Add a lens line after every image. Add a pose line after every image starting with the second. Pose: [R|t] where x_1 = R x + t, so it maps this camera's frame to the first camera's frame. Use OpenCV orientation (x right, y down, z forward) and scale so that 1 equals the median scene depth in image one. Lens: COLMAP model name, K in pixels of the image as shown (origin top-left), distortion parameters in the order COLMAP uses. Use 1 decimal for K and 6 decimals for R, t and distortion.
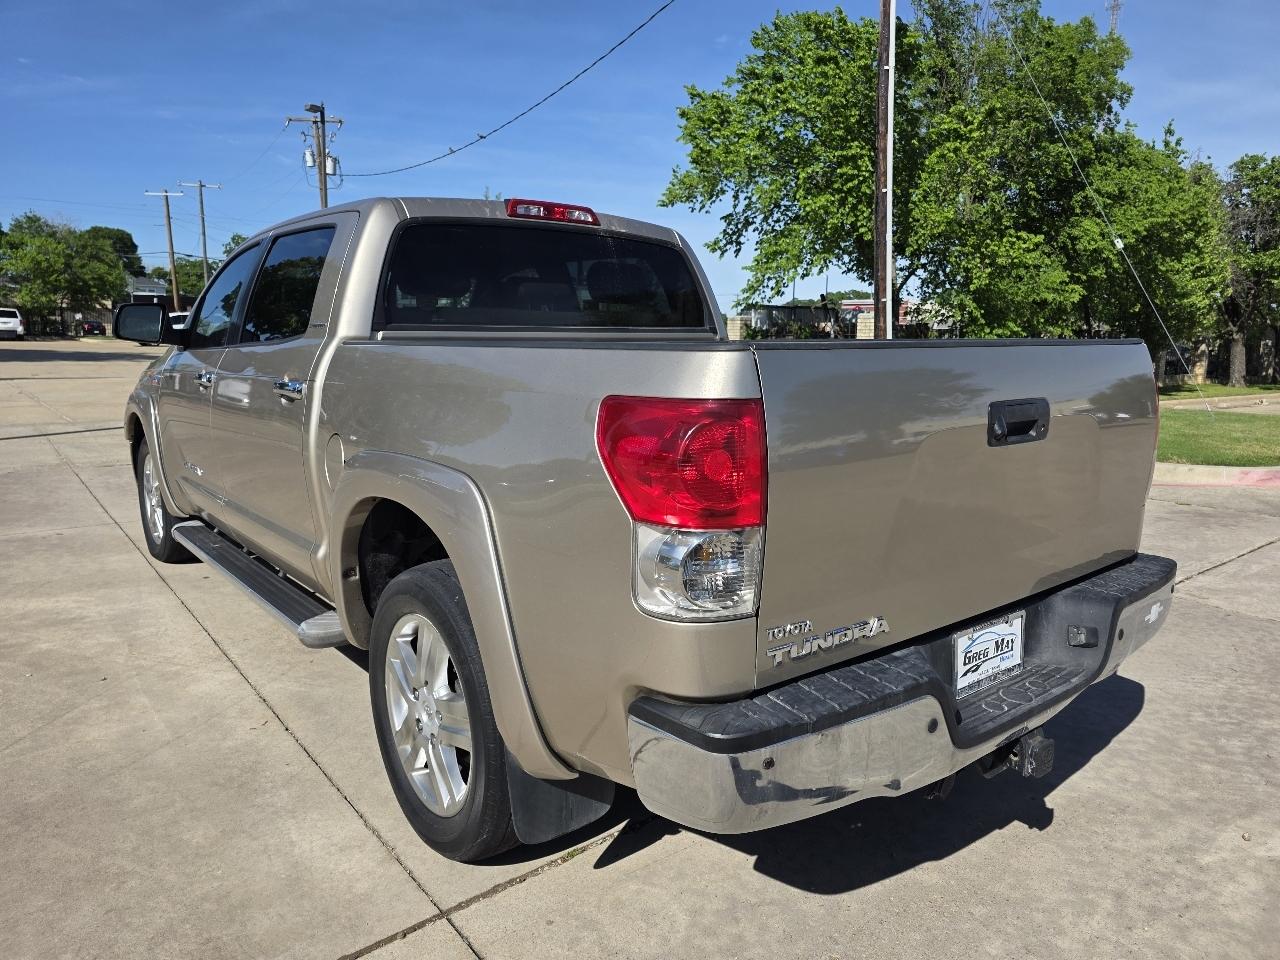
lens RADIAL K [[863.4, 0, 643.4], [0, 863.4, 473.1], [0, 0, 1]] dist [0.052129, -0.048695]
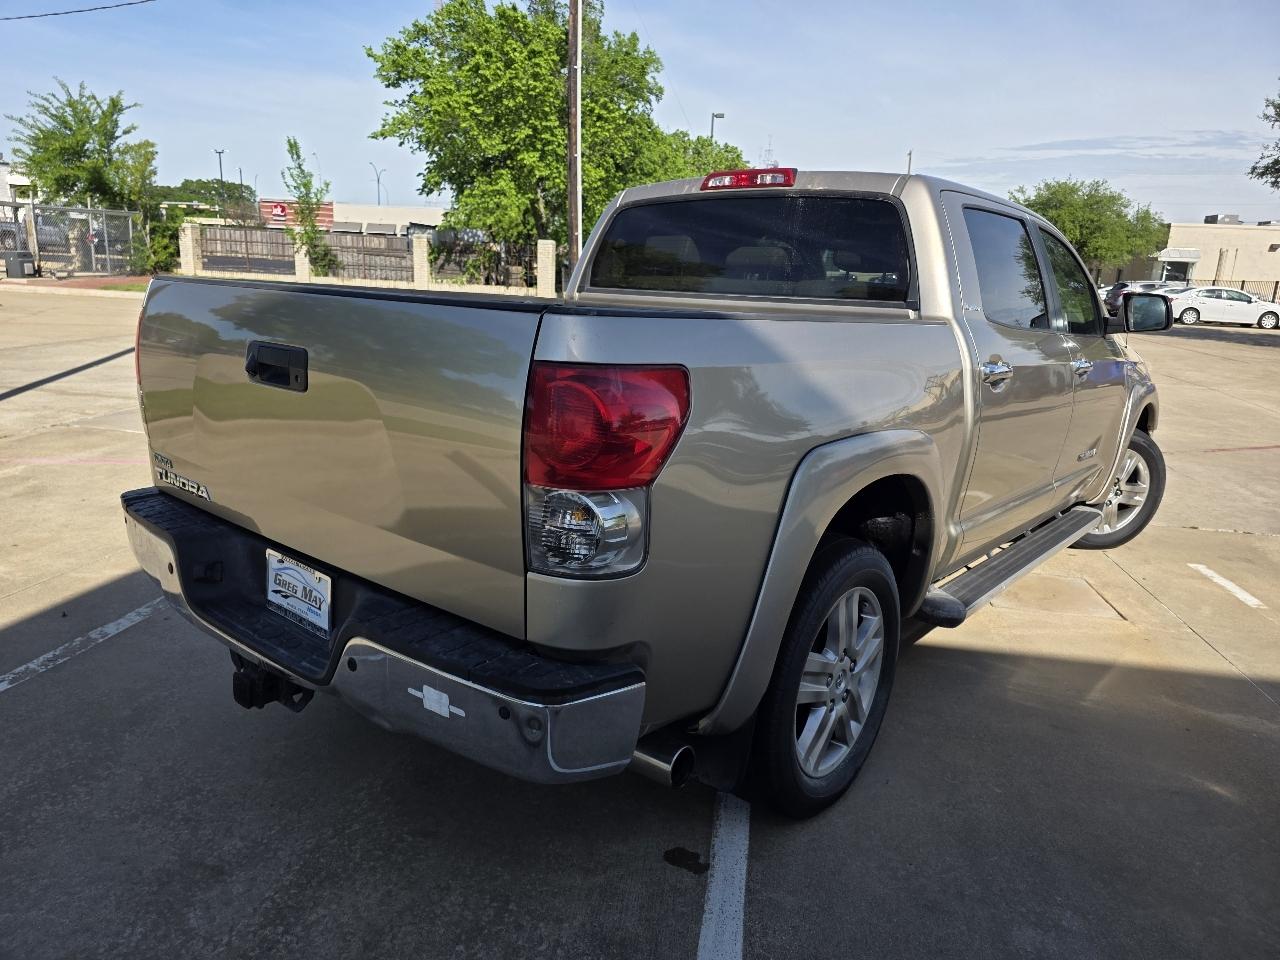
lens RADIAL K [[863.4, 0, 642.2], [0, 863.4, 468.6], [0, 0, 1]] dist [0.052129, -0.048695]
pose [[0.769076, -0.134958, 0.624746, -0.547906], [0.067132, 0.989103, 0.131027, 0.004769], [-0.635622, -0.058829, 0.769756, -0.182601]]
